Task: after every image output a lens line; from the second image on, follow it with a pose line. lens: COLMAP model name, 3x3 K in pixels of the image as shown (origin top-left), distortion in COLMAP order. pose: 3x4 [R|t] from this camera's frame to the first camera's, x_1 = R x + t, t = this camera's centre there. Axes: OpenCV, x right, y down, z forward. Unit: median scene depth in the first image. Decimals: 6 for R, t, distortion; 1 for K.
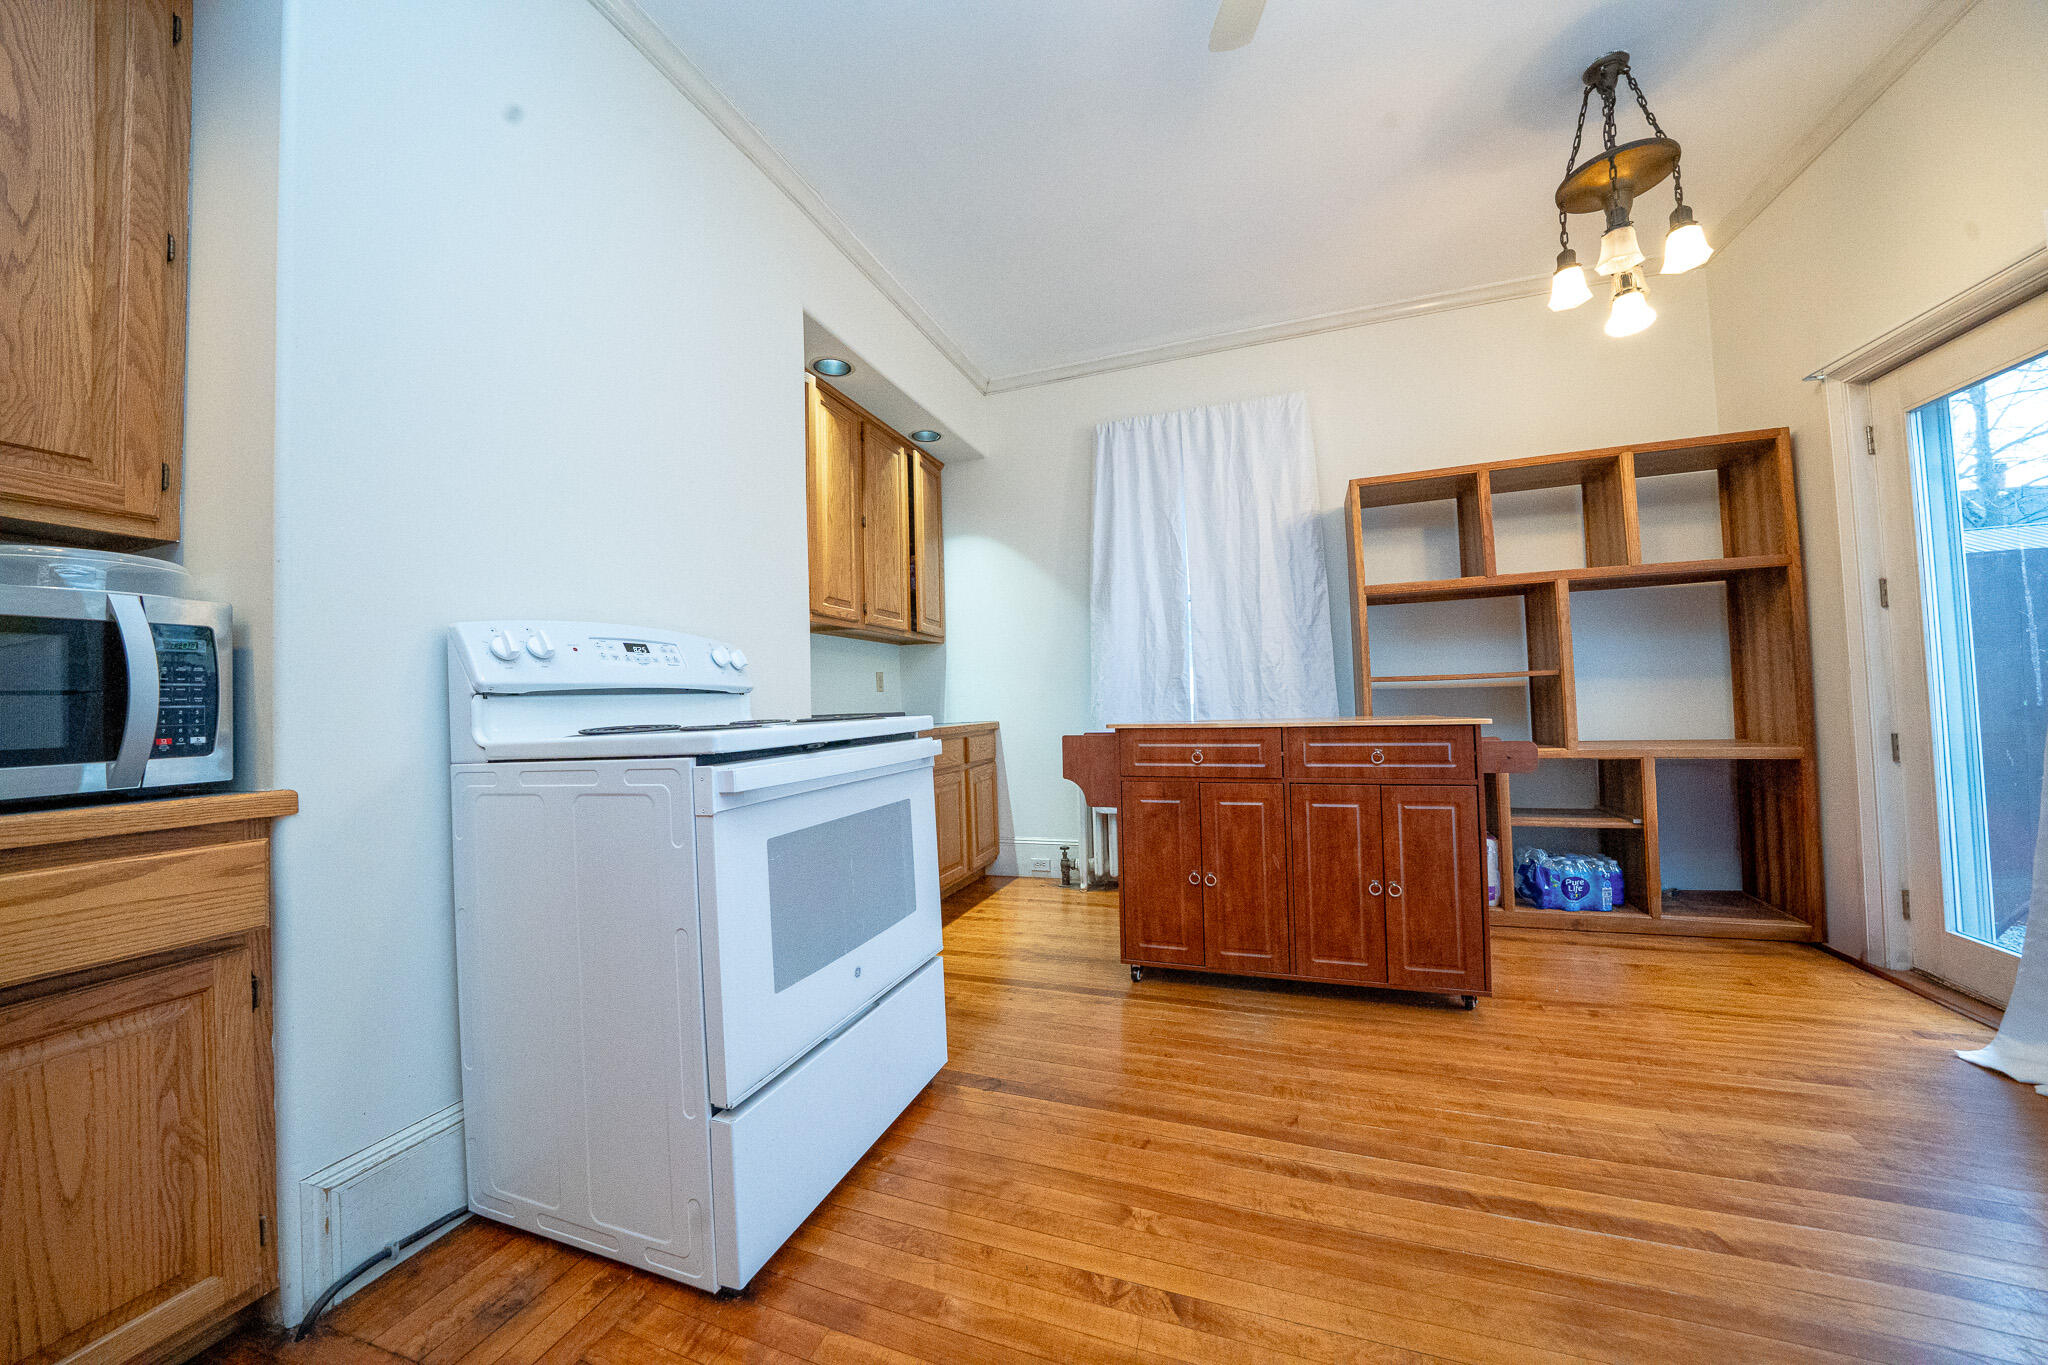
lens RADIAL K [[703.0, 0, 1024.0], [0, 703.0, 682.5], [0, 0, 1]] dist [-0.028132, 0.003384]
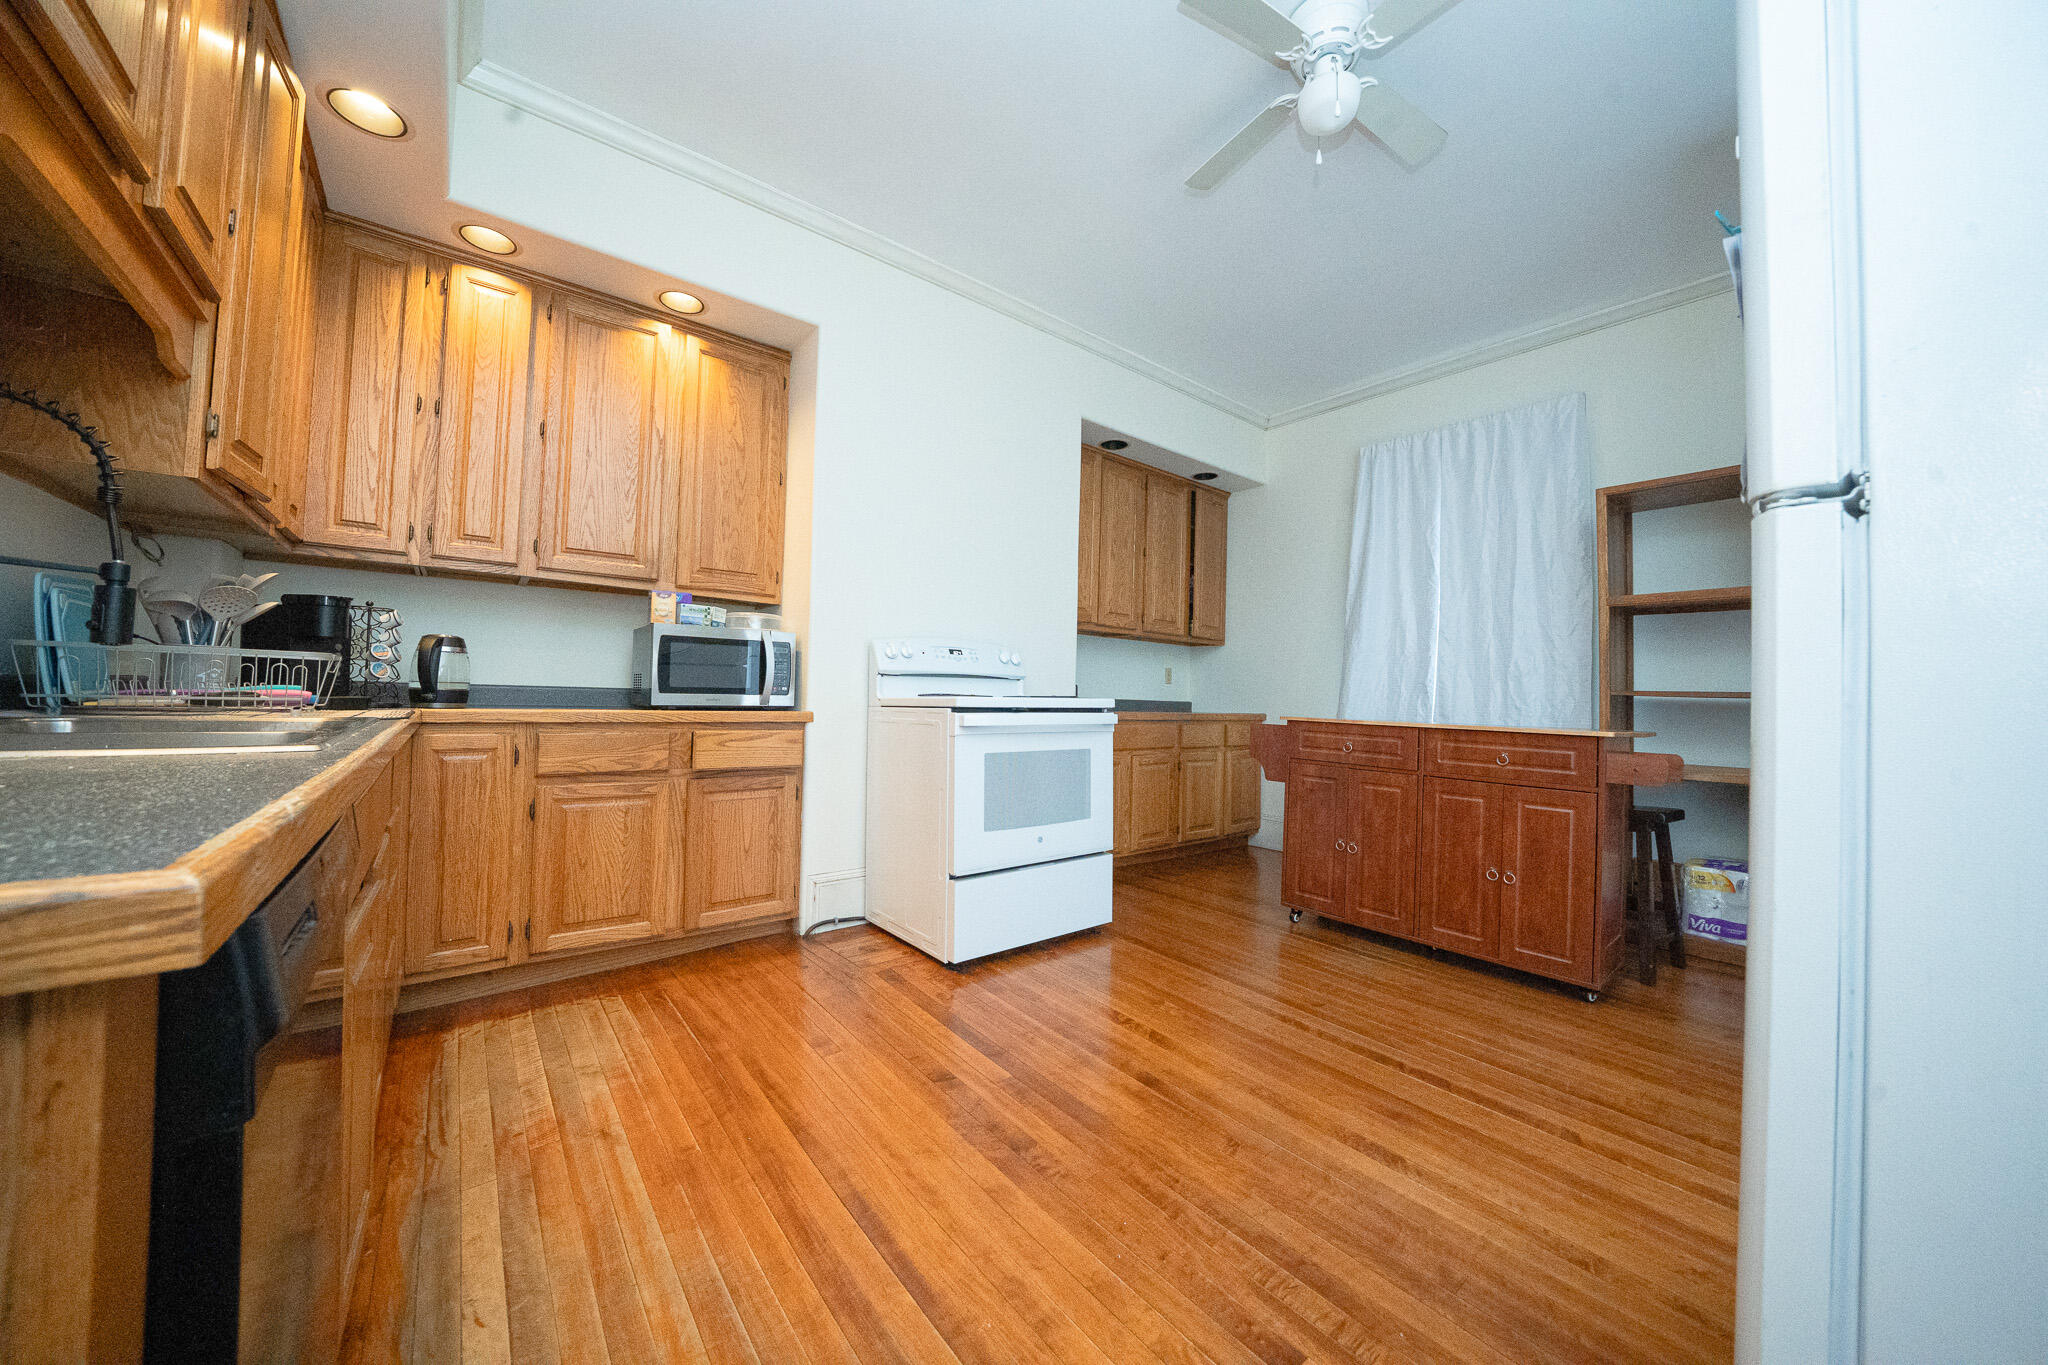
lens RADIAL K [[702.1, 0, 1023.9], [0, 702.1, 678.1], [0, 0, 1]] dist [-0.024794, -0.000028]
pose [[0.852149, 0.040242, -0.521750, 0.508811], [-0.037385, 0.999173, 0.016007, -0.015786], [0.521963, 0.005865, 0.852948, -0.428754]]
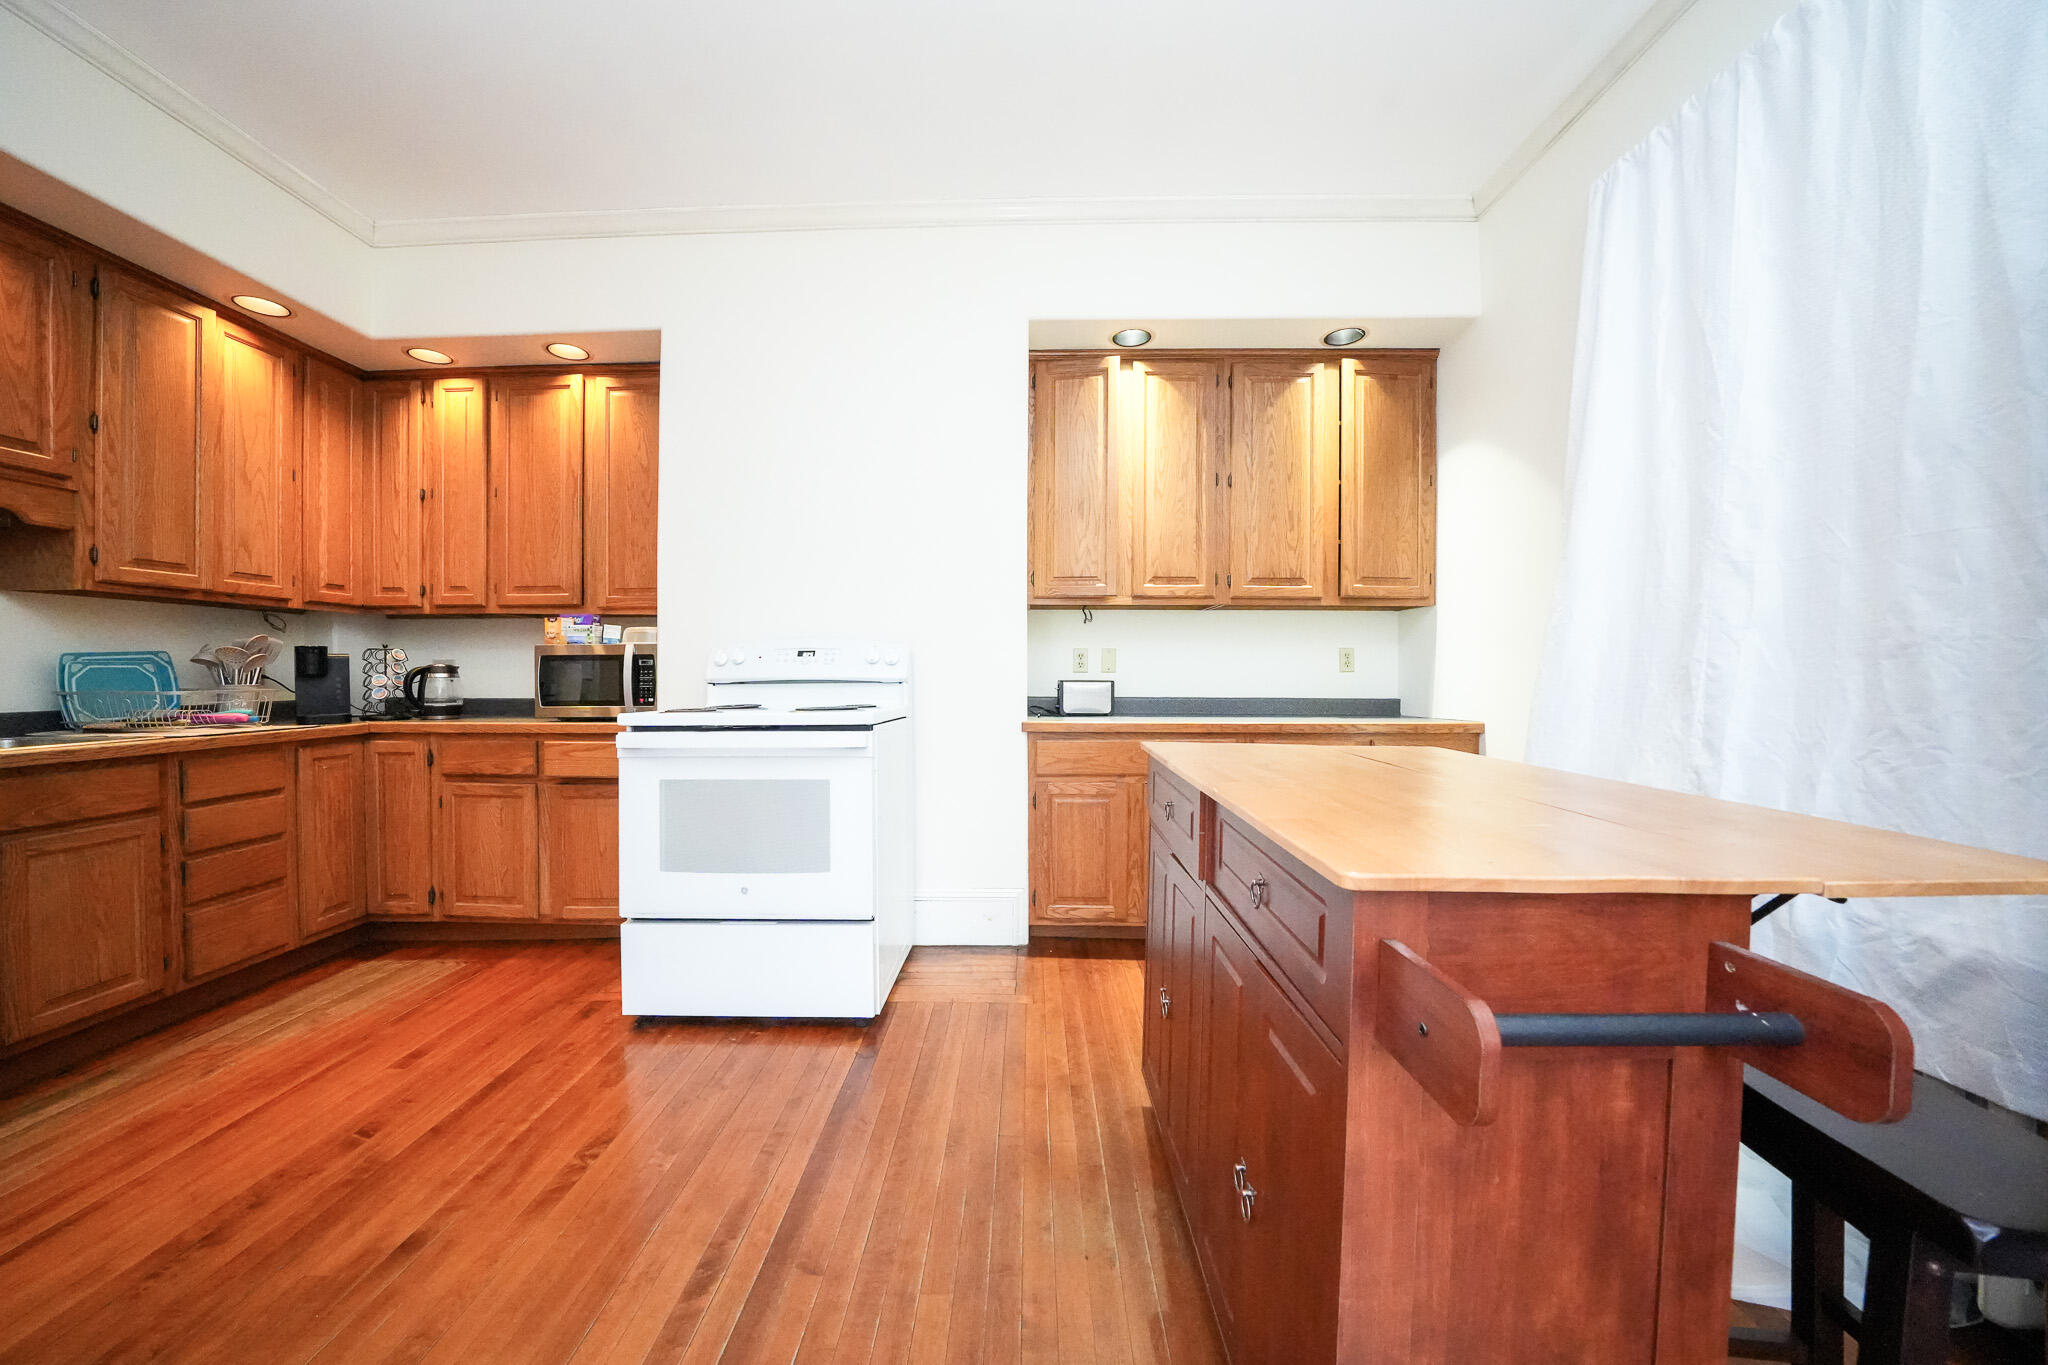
lens RADIAL K [[721.9, 0, 1024.0], [0, 721.9, 682.5], [0, 0, 1]] dist [-0.030252, 0.003134]
pose [[0.327468, 0.044497, -0.943814, 1.035517], [0.018063, 0.998413, 0.053338, -0.057012], [0.944690, -0.034515, 0.326145, 0.863654]]
